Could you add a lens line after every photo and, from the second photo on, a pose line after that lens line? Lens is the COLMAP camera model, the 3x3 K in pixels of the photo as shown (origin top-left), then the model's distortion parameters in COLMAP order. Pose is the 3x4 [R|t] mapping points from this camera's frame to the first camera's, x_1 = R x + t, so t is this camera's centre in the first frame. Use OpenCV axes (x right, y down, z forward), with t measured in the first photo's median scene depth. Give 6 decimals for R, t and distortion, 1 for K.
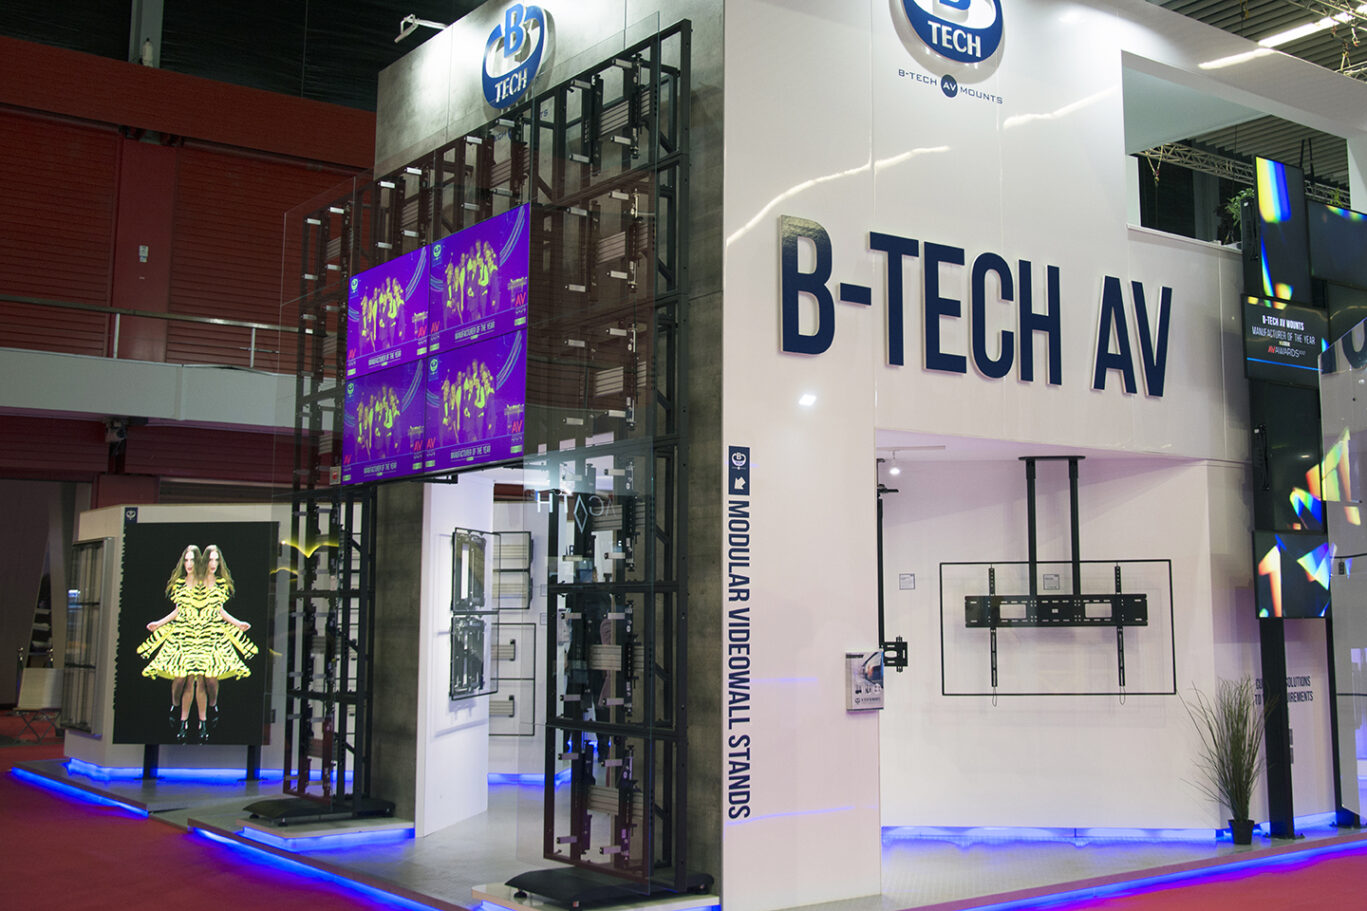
lens RADIAL K [[1569.8, 0, 798.6], [0, 1569.8, 375.3], [0, 0, 1]] dist [-0.090555, 0.201104]
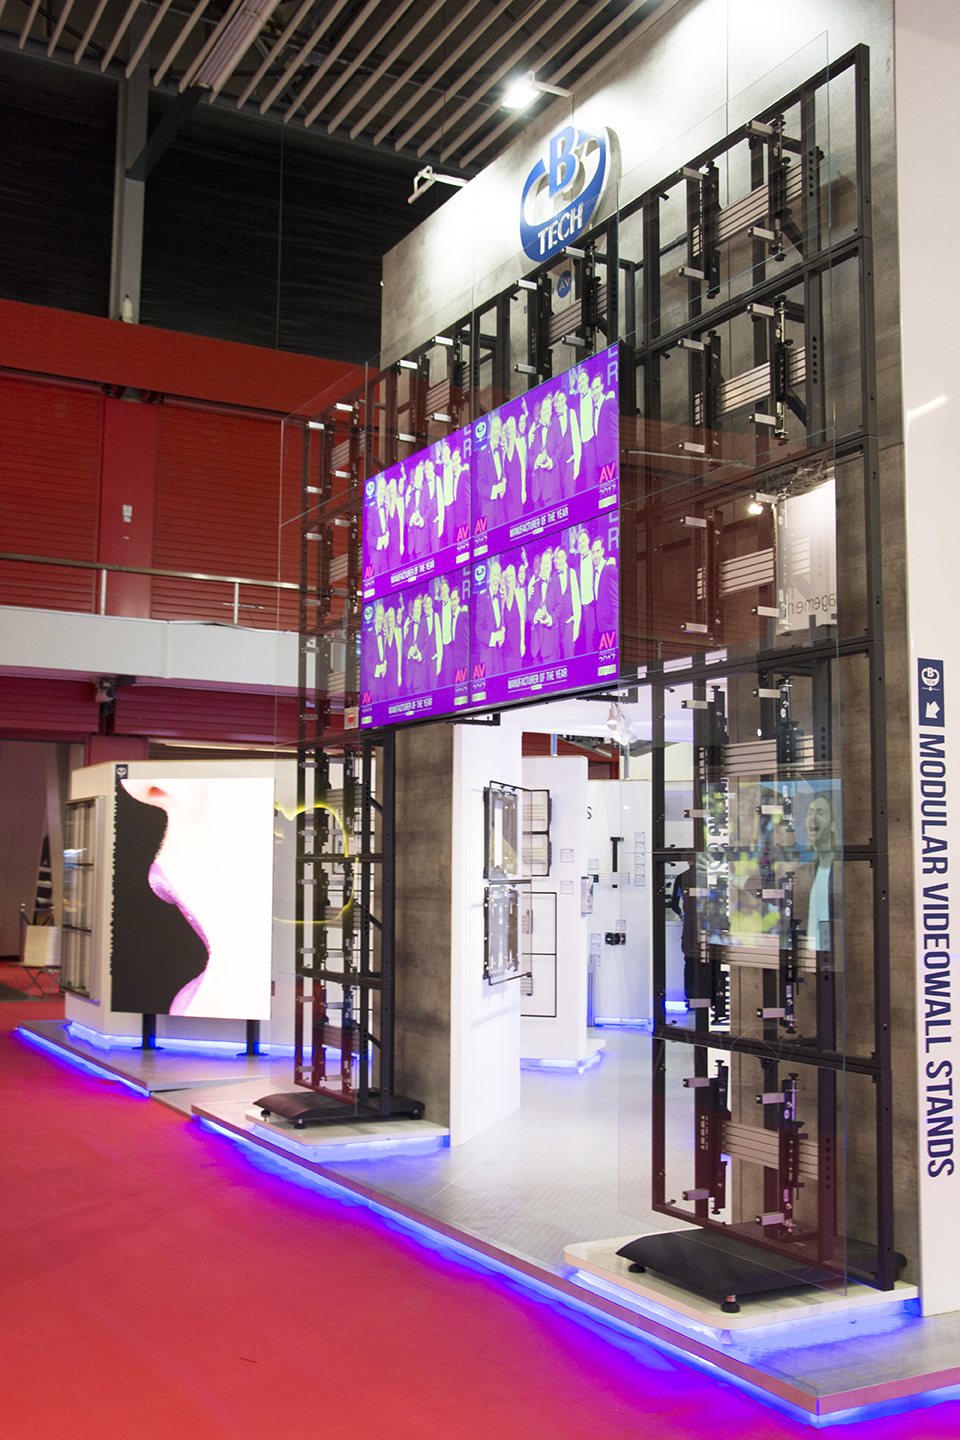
lens RADIAL K [[1437.2, 0, 447.2], [0, 1437.2, 734.1], [0, 0, 1]] dist [-0.100193, 0.172775]
pose [[0.983773, -0.004509, -0.179363, -0.112328], [0.014041, 0.998553, 0.051913, 0.034704], [0.178870, -0.053589, 0.982412, 0.259805]]
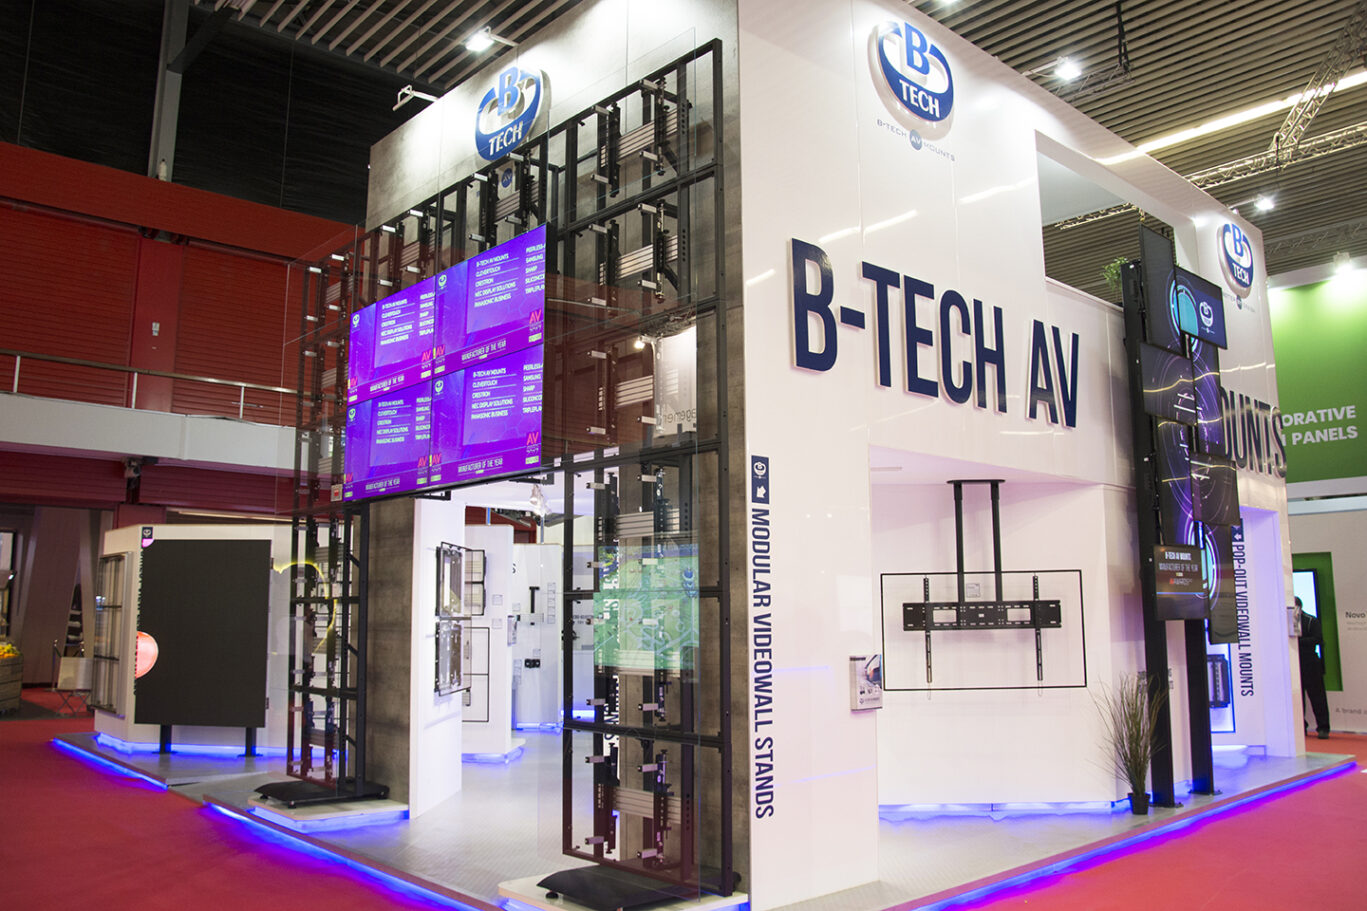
lens RADIAL K [[1100.6, 0, 660.3], [0, 1100.6, 453.5], [0, 0, 1]] dist [-0.161280, 0.114779]
pose [[0.998580, 0.008719, 0.052562, -0.114092], [-0.008758, 0.999962, 0.000513, 0.035494], [-0.052555, -0.000973, 0.998618, 0.232209]]
